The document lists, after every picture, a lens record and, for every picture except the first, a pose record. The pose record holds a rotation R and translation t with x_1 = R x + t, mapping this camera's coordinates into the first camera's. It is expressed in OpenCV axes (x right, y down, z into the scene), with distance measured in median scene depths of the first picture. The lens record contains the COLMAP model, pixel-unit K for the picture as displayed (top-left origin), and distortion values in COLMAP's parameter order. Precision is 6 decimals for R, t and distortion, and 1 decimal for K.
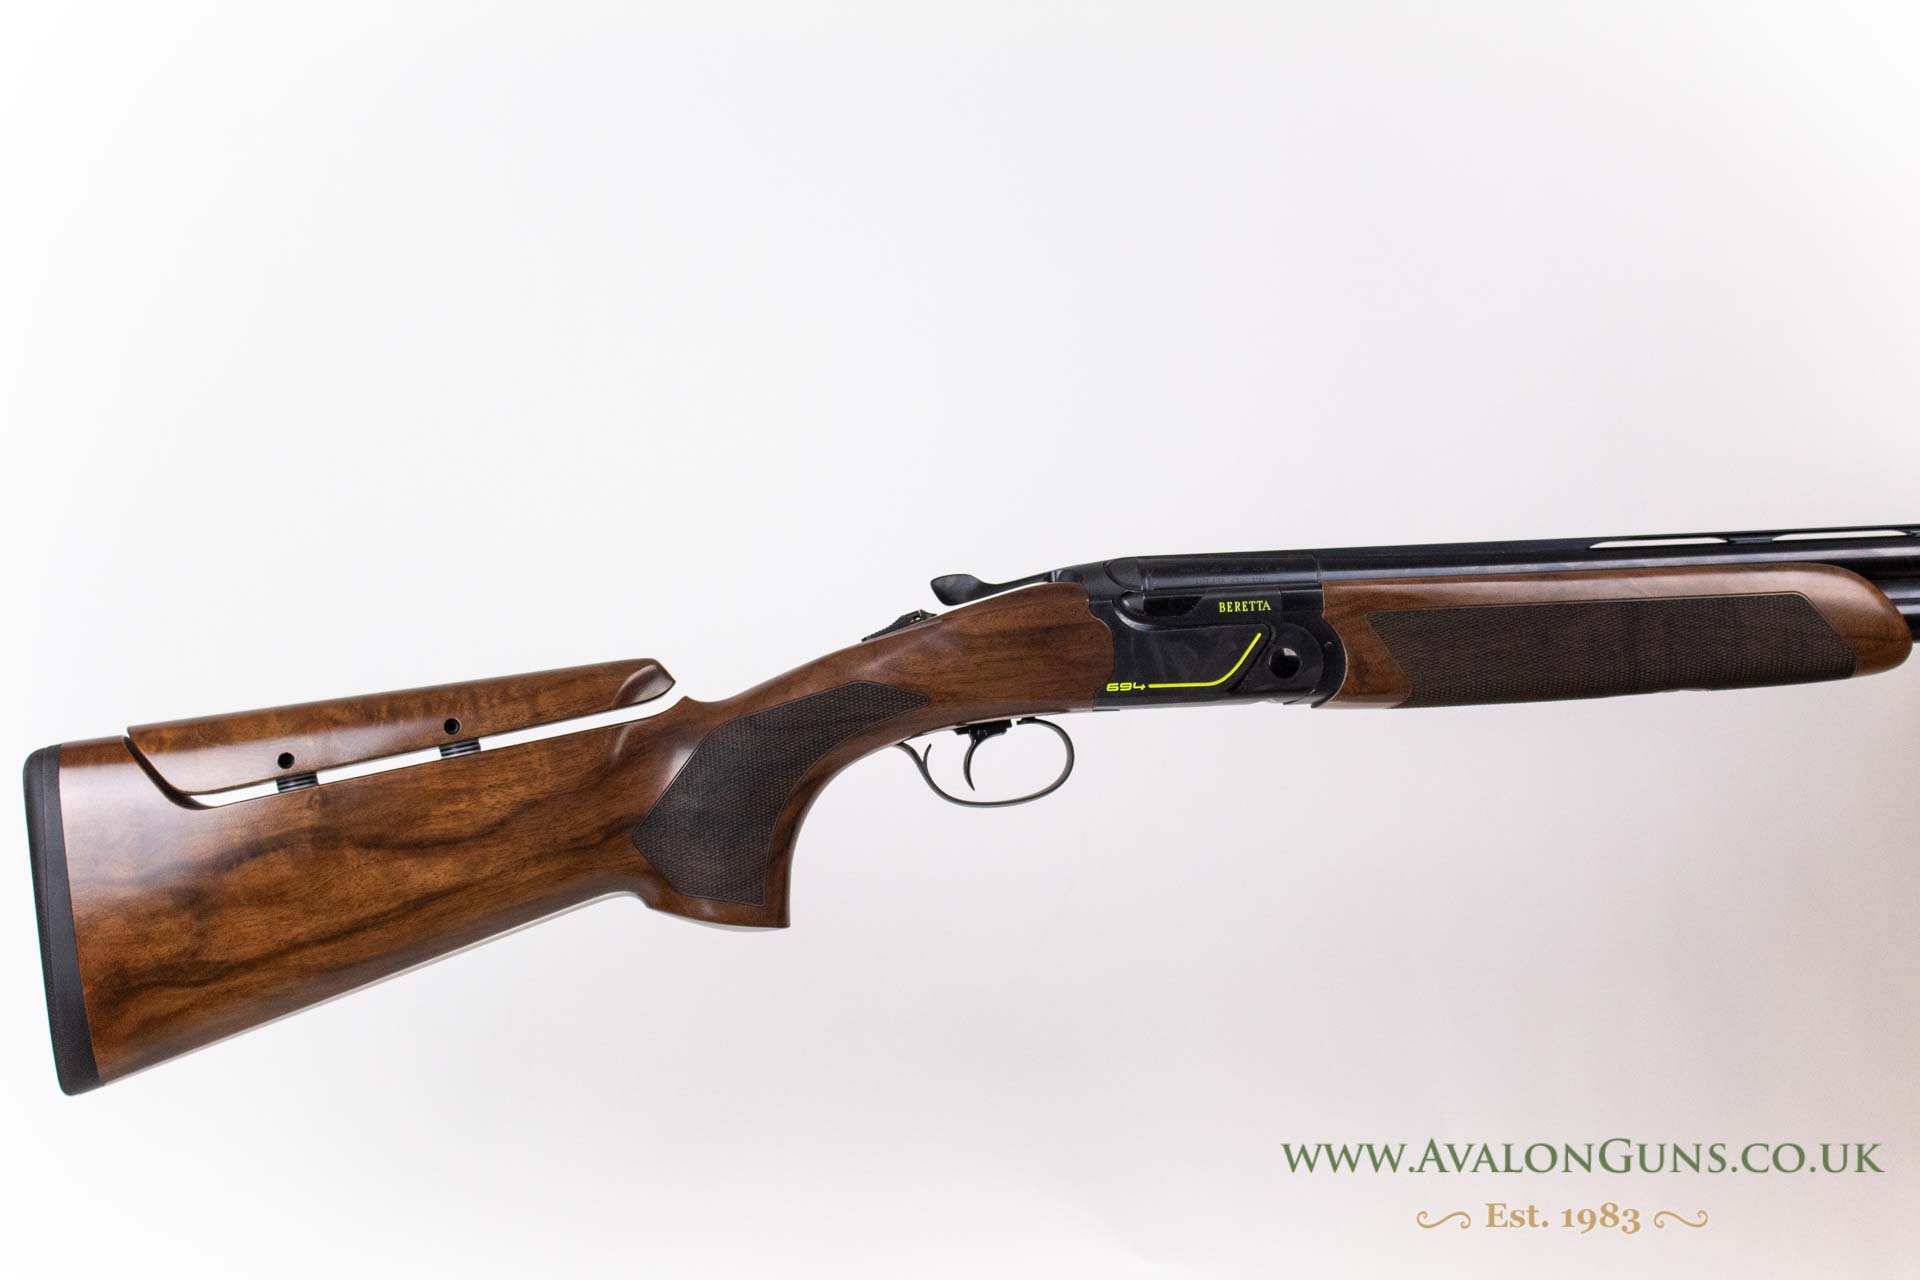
lens RADIAL K [[3137.2, 0, 960.0], [0, 3137.2, 640.0], [0, 0, 1]] dist [-0.022977, 0.029985]
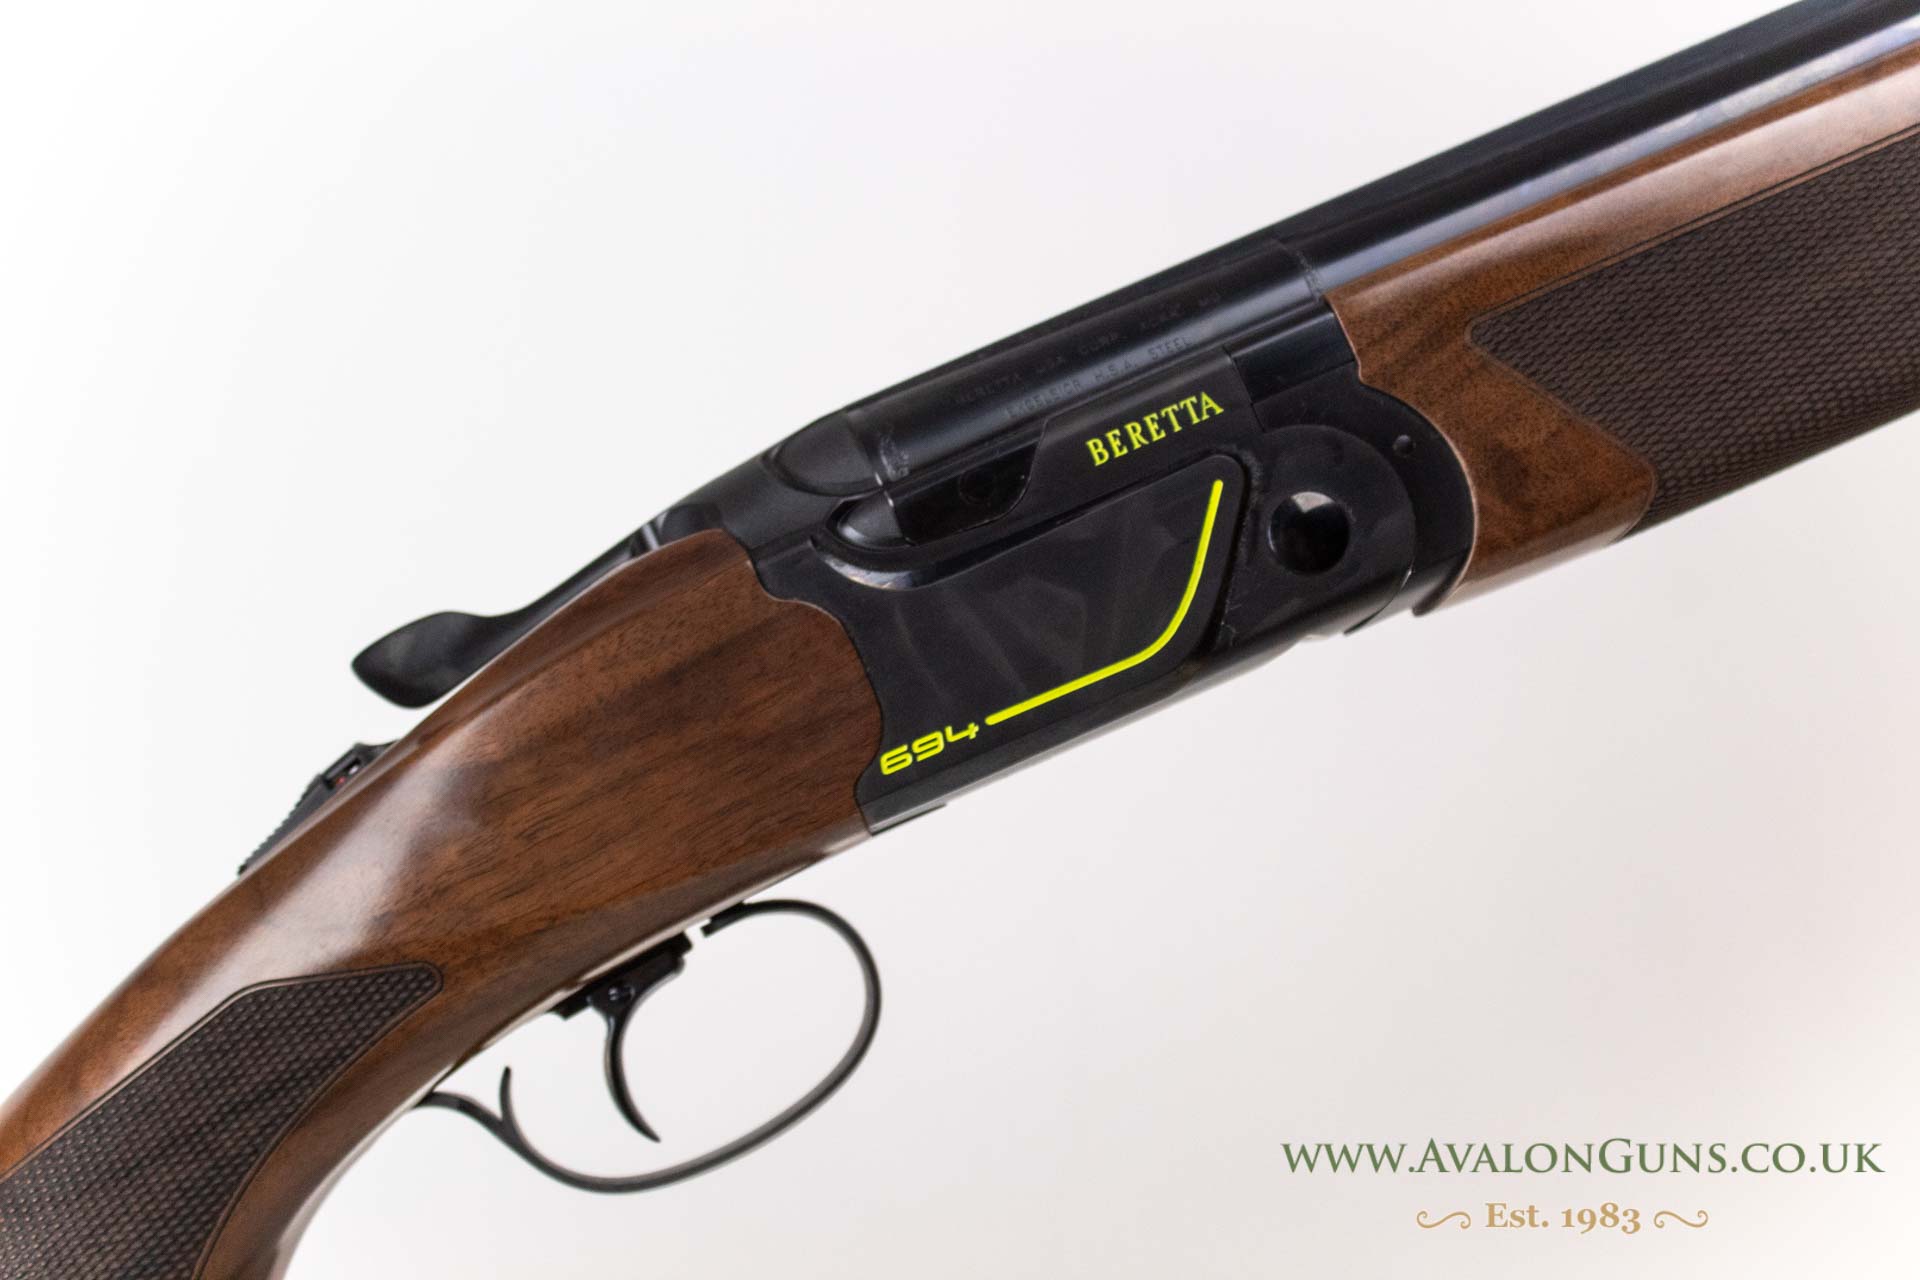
lens RADIAL K [[3137.2, 0, 960.0], [0, 3137.2, 640.0], [0, 0, 1]] dist [-0.022977, 0.029985]
pose [[0.934391, -0.356195, -0.006259, 0.062704], [0.356224, 0.934391, 0.004217, 0.002985], [0.004347, -0.006170, 0.999972, 0.629356]]
